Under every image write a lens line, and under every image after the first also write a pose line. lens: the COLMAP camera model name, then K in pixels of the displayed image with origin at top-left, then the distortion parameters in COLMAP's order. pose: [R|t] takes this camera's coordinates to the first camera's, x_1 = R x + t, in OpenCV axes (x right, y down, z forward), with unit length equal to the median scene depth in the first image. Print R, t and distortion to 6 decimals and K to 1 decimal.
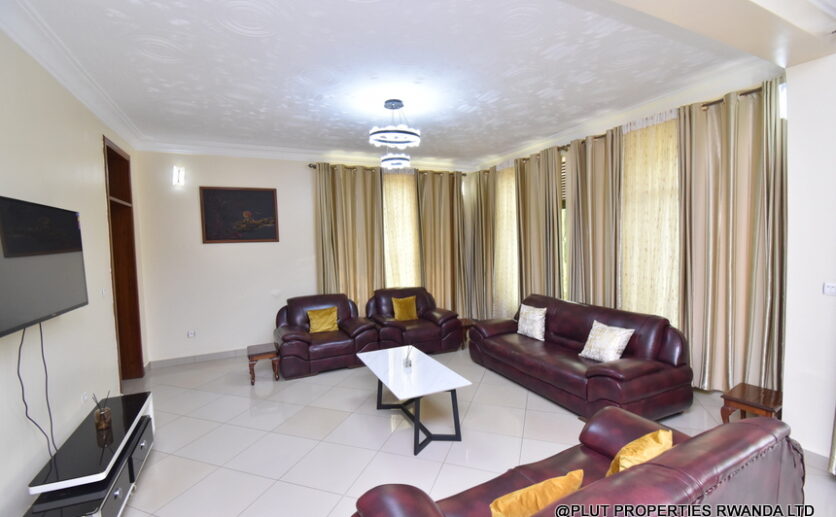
lens RADIAL K [[373.5, 0, 409.4], [0, 373.5, 255.4], [0, 0, 1]] dist [0.039552, -0.035561]
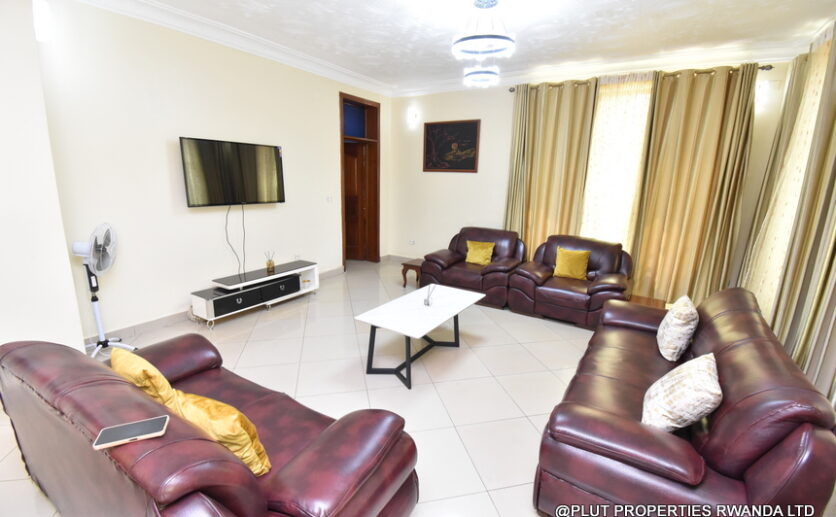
lens RADIAL K [[373.5, 0, 409.4], [0, 373.5, 255.4], [0, 0, 1]] dist [0.039552, -0.035561]
pose [[0.542481, 0.222524, -0.810060, 0.450500], [-0.070953, 0.972970, 0.219759, -0.028448], [0.837066, -0.061739, 0.543607, 0.262359]]
